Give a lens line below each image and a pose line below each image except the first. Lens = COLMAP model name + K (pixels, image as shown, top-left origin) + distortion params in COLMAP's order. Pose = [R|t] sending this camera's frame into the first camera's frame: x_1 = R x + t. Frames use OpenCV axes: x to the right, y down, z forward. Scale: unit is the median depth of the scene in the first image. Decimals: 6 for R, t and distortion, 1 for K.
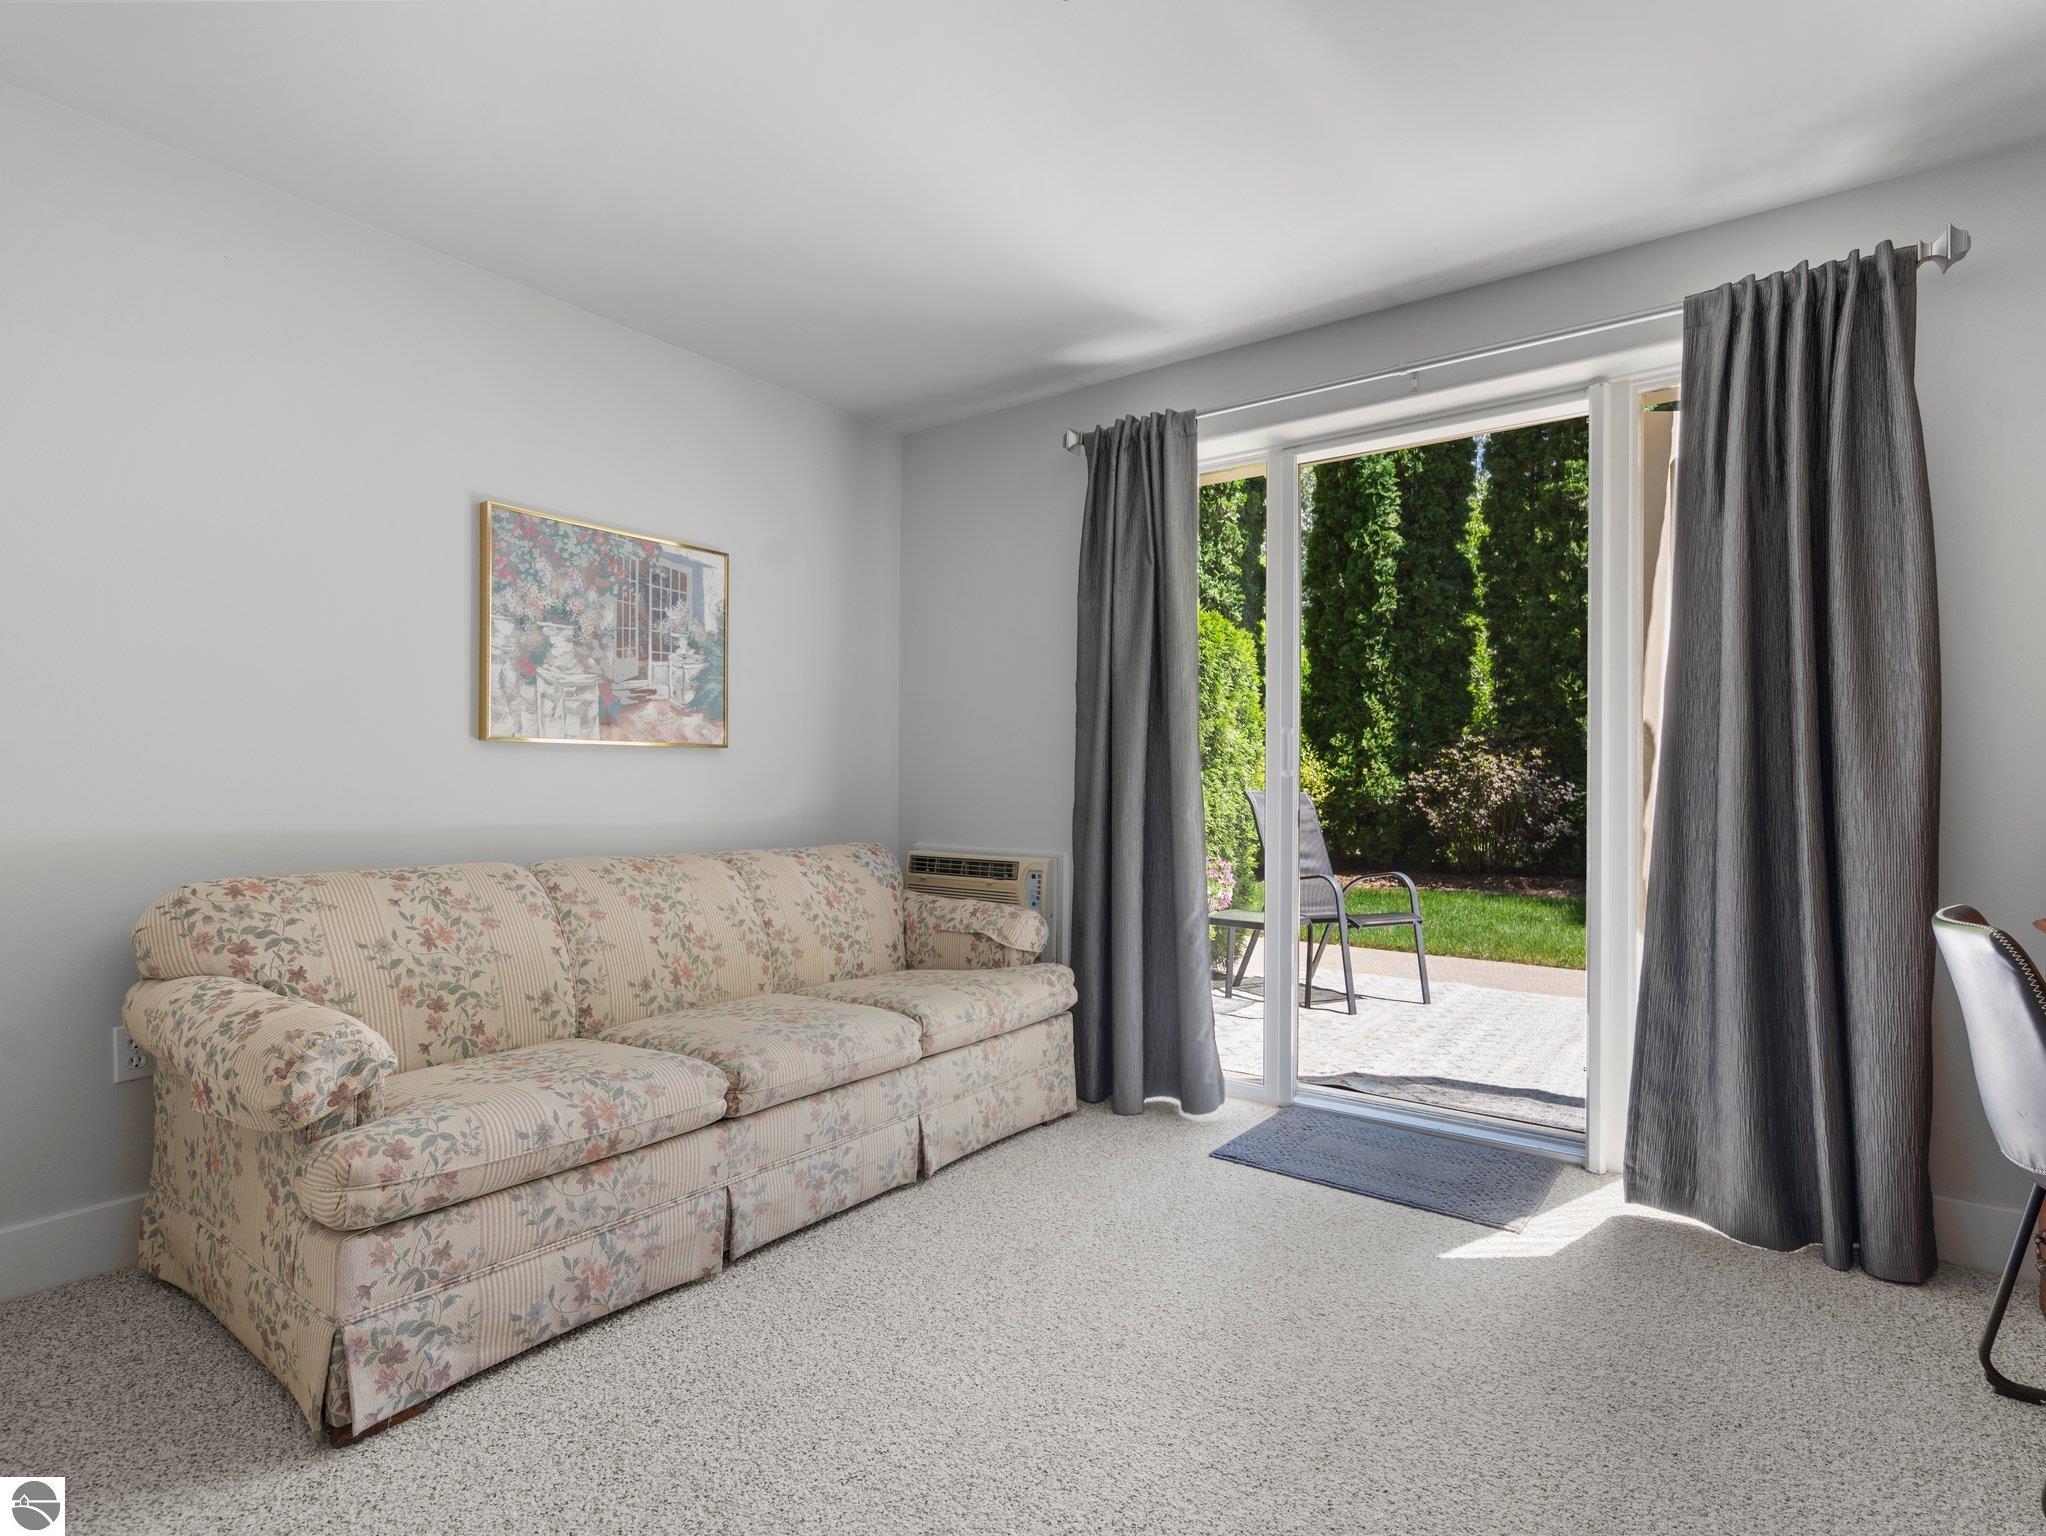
lens RADIAL K [[1042.5, 0, 1023.0], [0, 1042.5, 768.0], [0, 0, 1]] dist [0.000271, -0.000267]
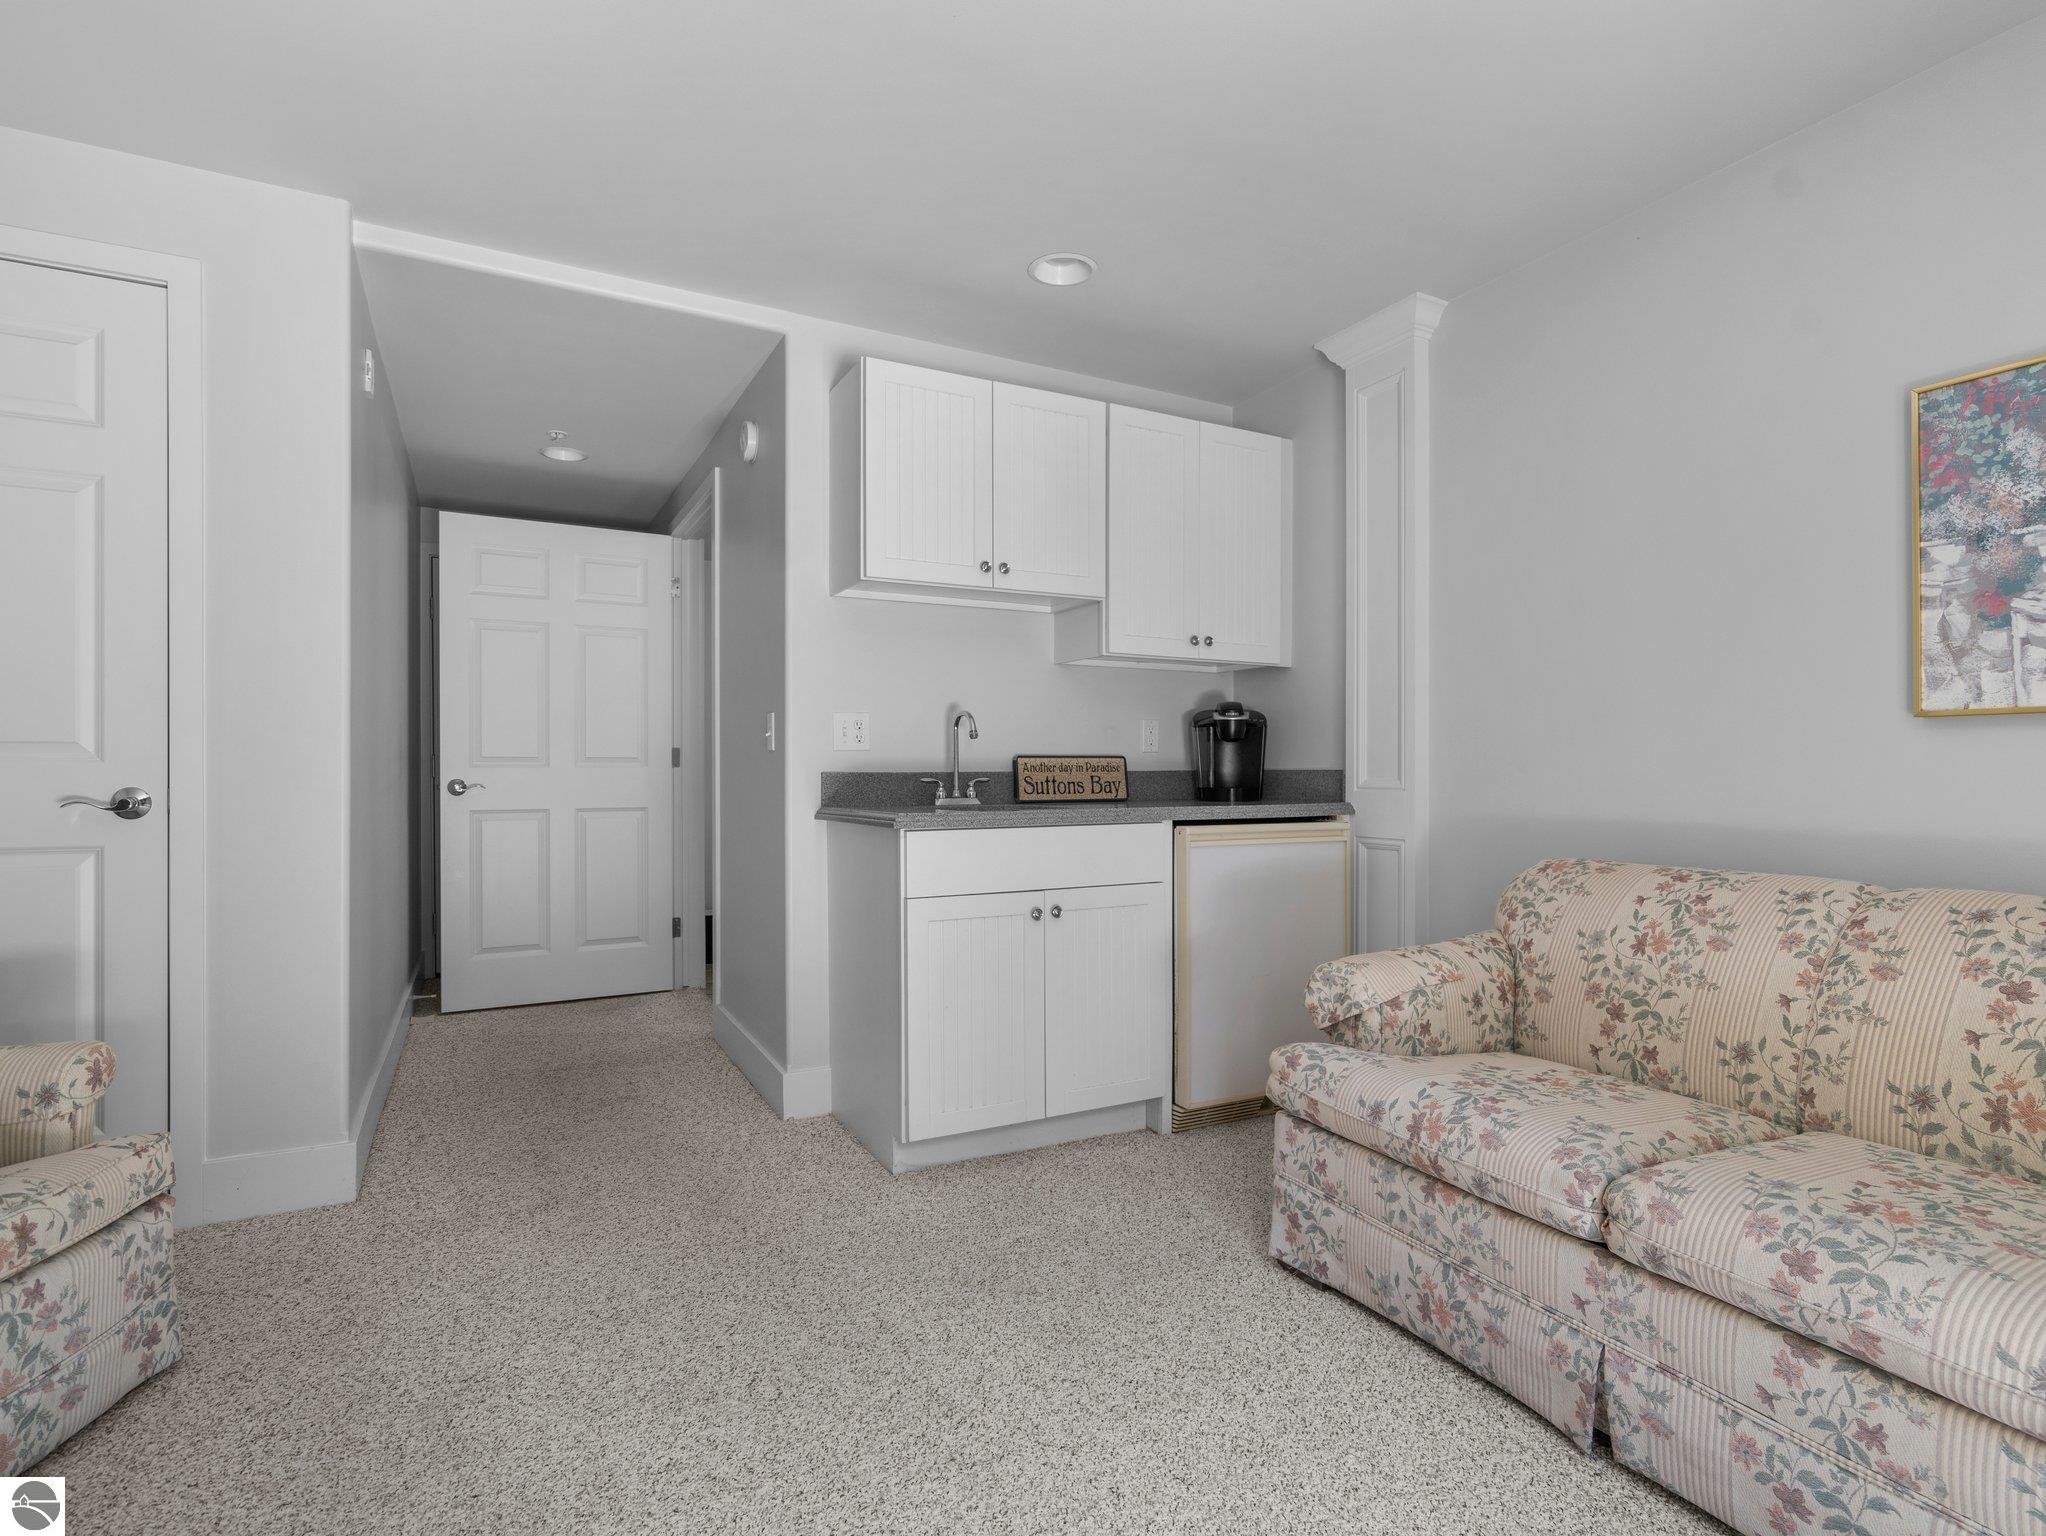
lens RADIAL K [[1042.5, 0, 1023.0], [0, 1042.5, 768.0], [0, 0, 1]] dist [0.000271, -0.000267]
pose [[-0.440653, -0.008935, -0.897633, 0.519037], [0.007989, 0.999872, -0.013875, 0.017788], [0.897642, -0.013285, -0.440525, 0.950739]]
